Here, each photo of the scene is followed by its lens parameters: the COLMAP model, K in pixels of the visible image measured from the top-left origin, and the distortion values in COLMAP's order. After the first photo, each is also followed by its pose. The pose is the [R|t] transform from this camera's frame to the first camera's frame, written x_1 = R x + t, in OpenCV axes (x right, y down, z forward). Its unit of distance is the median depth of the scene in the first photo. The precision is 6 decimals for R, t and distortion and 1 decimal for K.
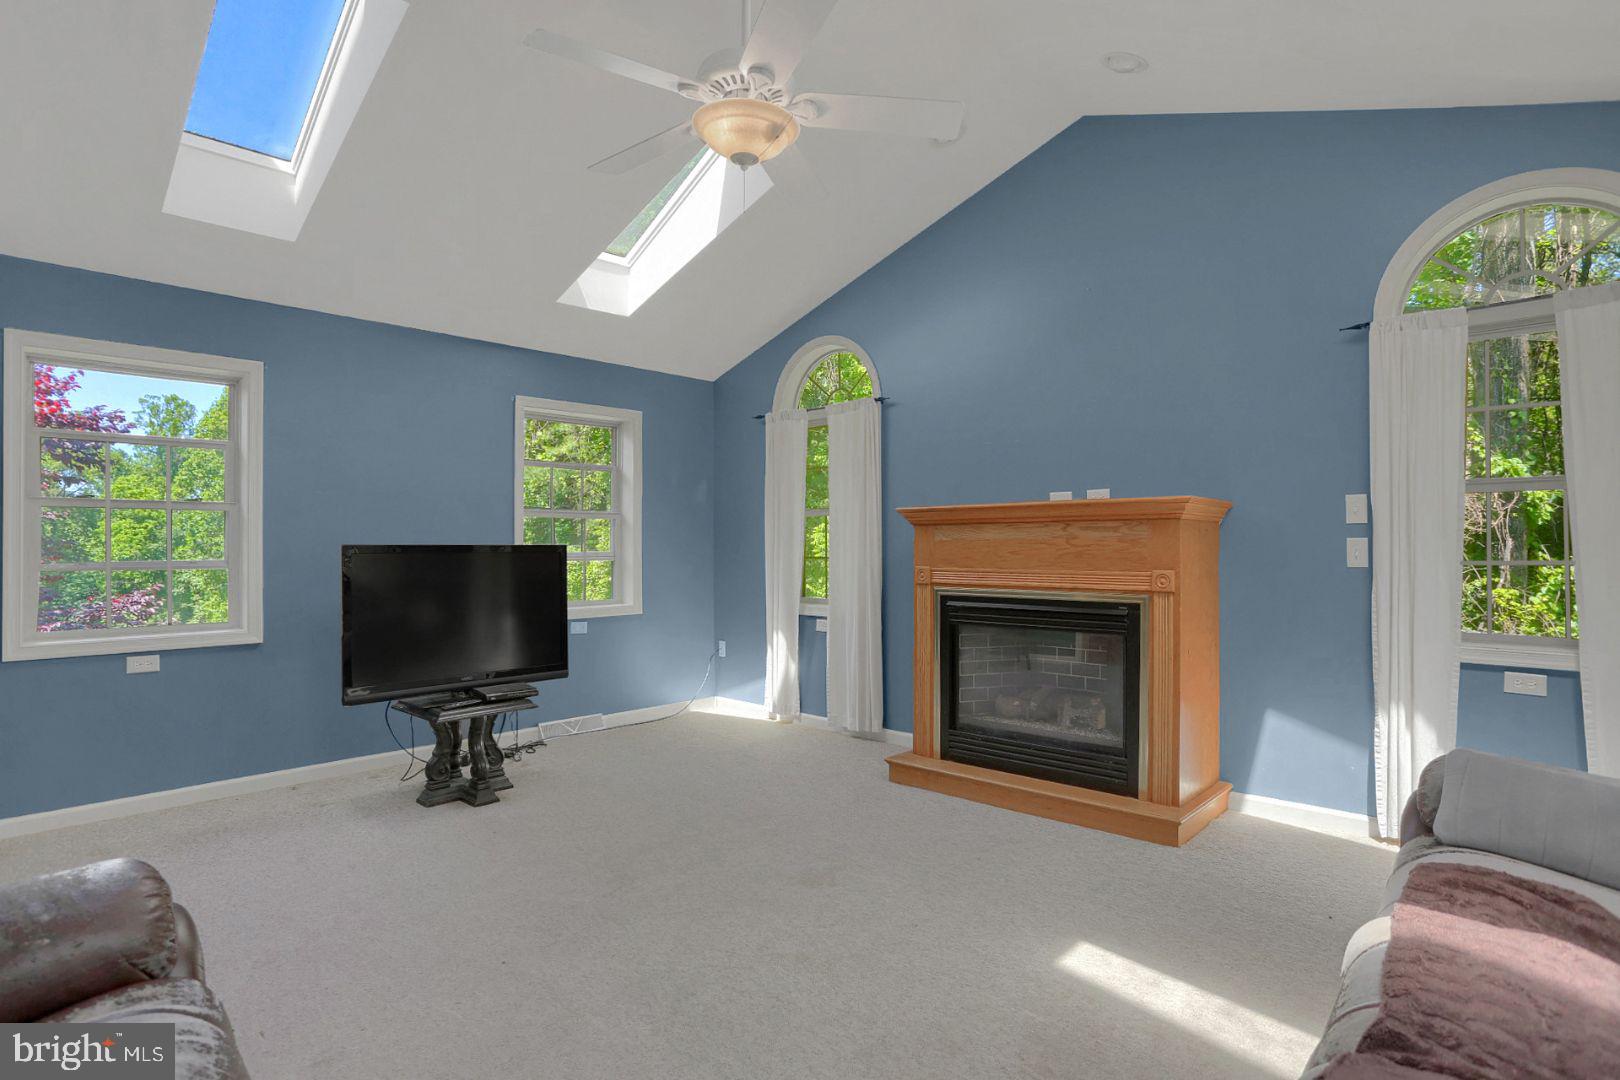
lens RADIAL K [[816.4, 0, 801.5], [0, 816.4, 545.7], [0, 0, 1]] dist [-0.054535, 0.012486]
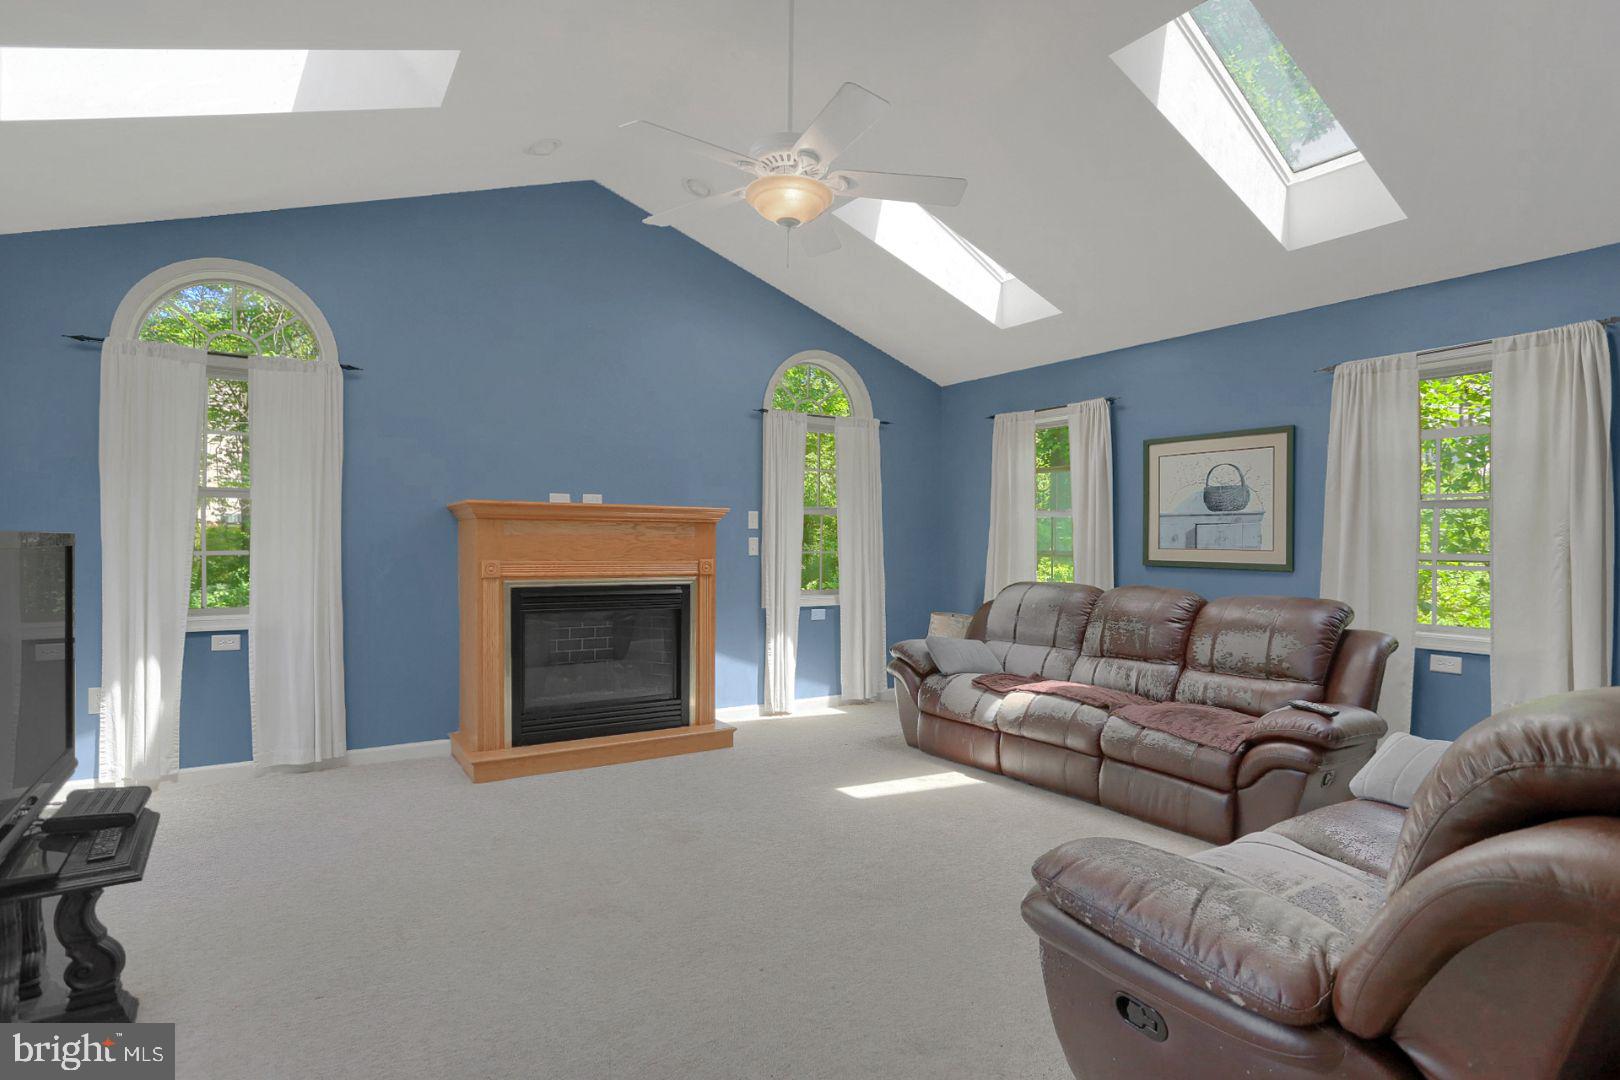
lens RADIAL K [[816.4, 0, 804.2], [0, 816.4, 536.7], [0, 0, 1]] dist [-0.054535, 0.012486]
pose [[0.245958, 0.009176, 0.969237, -0.861115], [-0.008088, 0.999940, -0.007414, 0.000033], [-0.969247, -0.006016, 0.246018, 0.456149]]
